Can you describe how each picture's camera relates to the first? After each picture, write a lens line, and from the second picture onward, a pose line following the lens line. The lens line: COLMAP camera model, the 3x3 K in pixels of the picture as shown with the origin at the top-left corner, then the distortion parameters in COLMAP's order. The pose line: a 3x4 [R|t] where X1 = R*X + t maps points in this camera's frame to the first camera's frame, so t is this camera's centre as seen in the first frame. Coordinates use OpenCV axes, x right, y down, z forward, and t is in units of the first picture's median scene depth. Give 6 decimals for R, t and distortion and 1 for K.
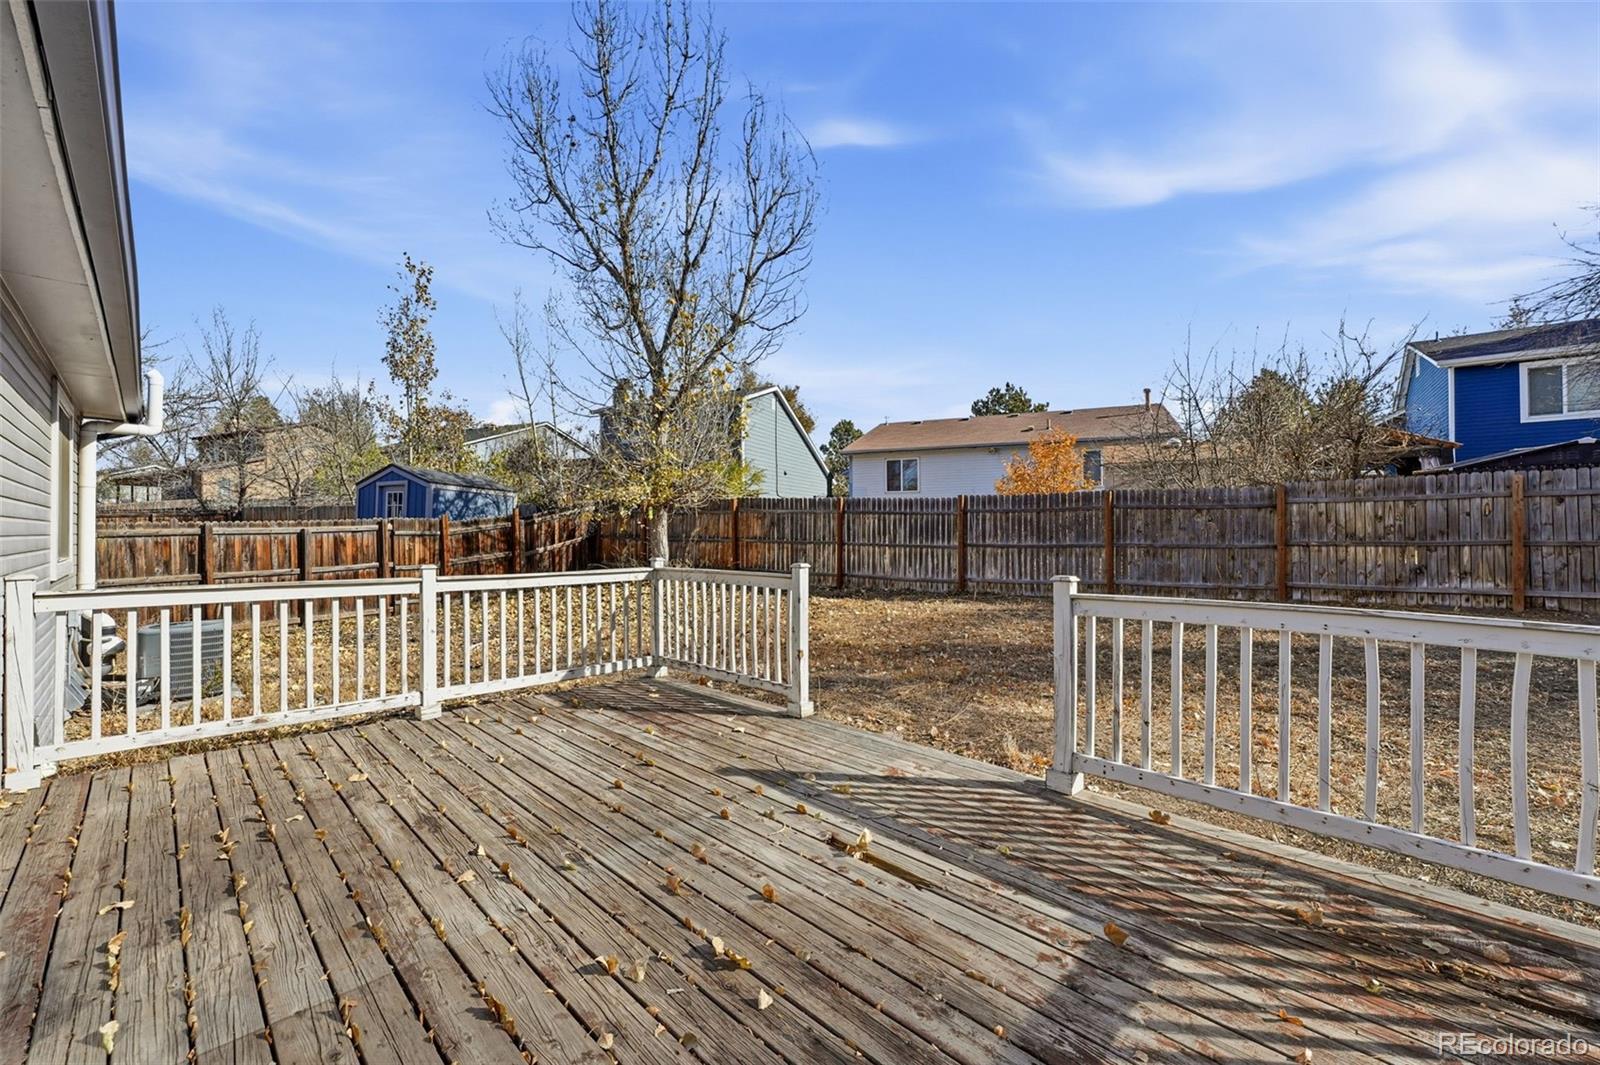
lens RADIAL K [[645.9, 0, 800.0], [0, 645.9, 532.5], [0, 0, 1]] dist [-0.000385, 0.000107]
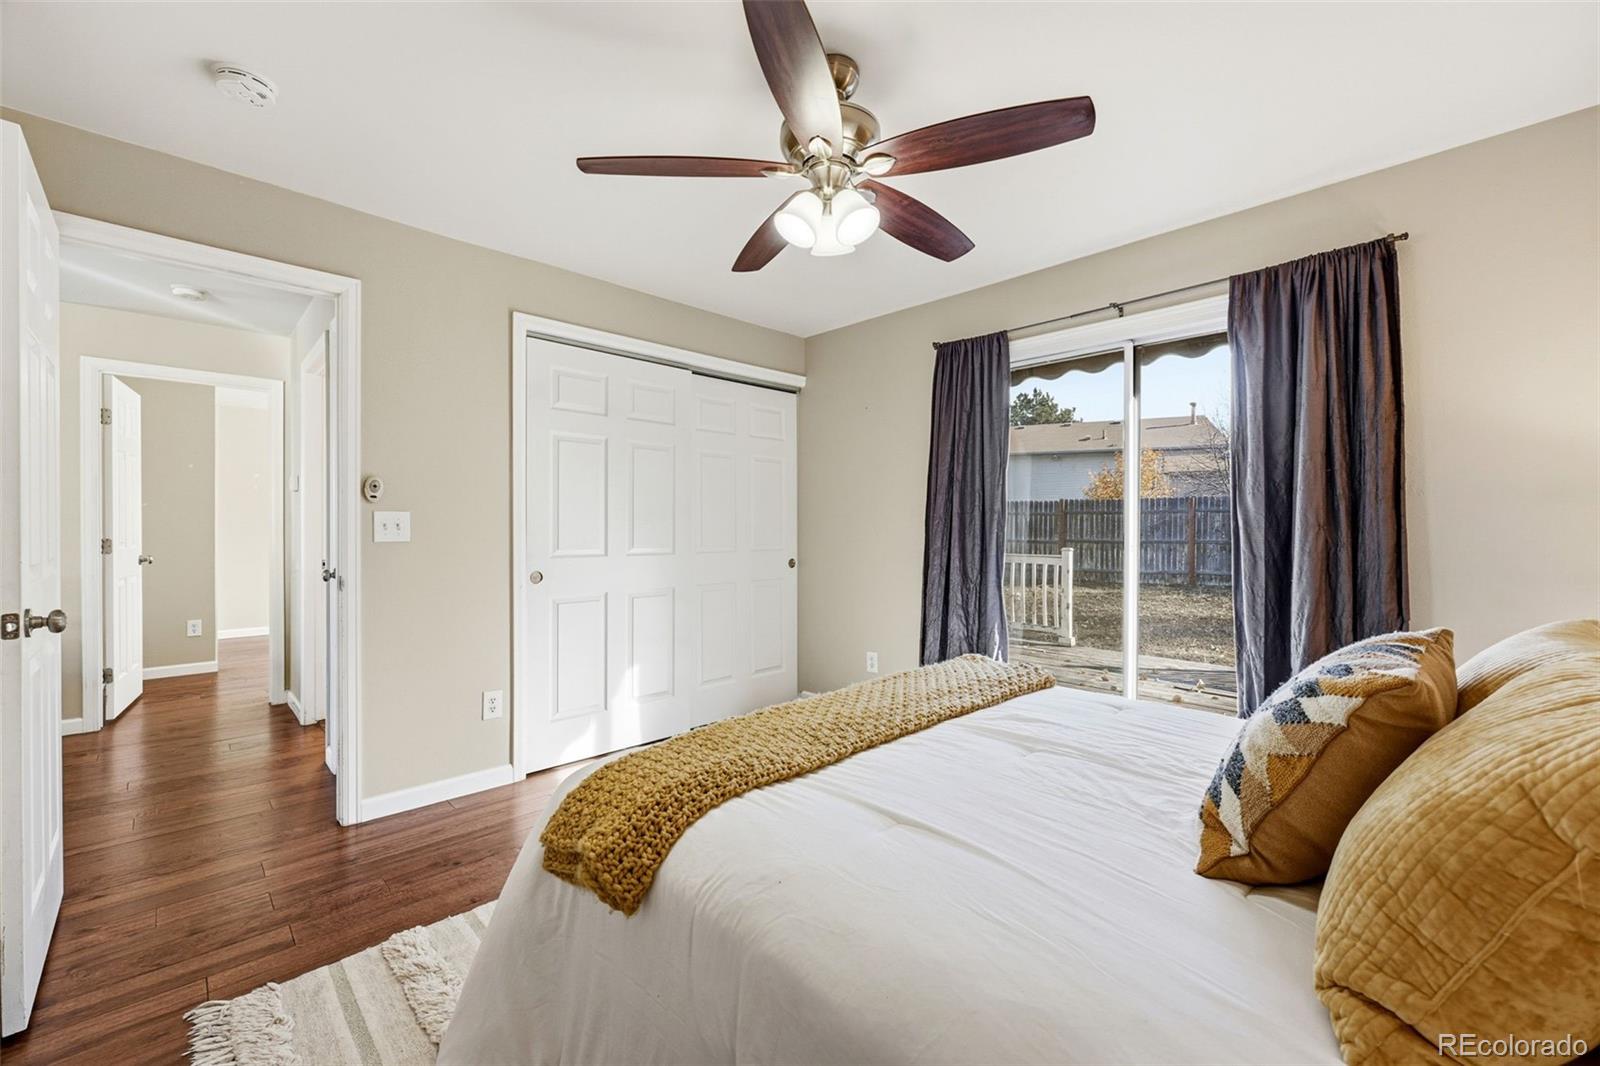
lens RADIAL K [[645.9, 0, 800.0], [0, 645.9, 533.0], [0, 0, 1]] dist [-0.000385, 0.000107]
pose [[0.999945, 0.009745, -0.003819, -0.254803], [-0.009729, 0.999944, 0.004269, 0.005049], [0.003860, -0.004231, 0.999984, -0.221702]]
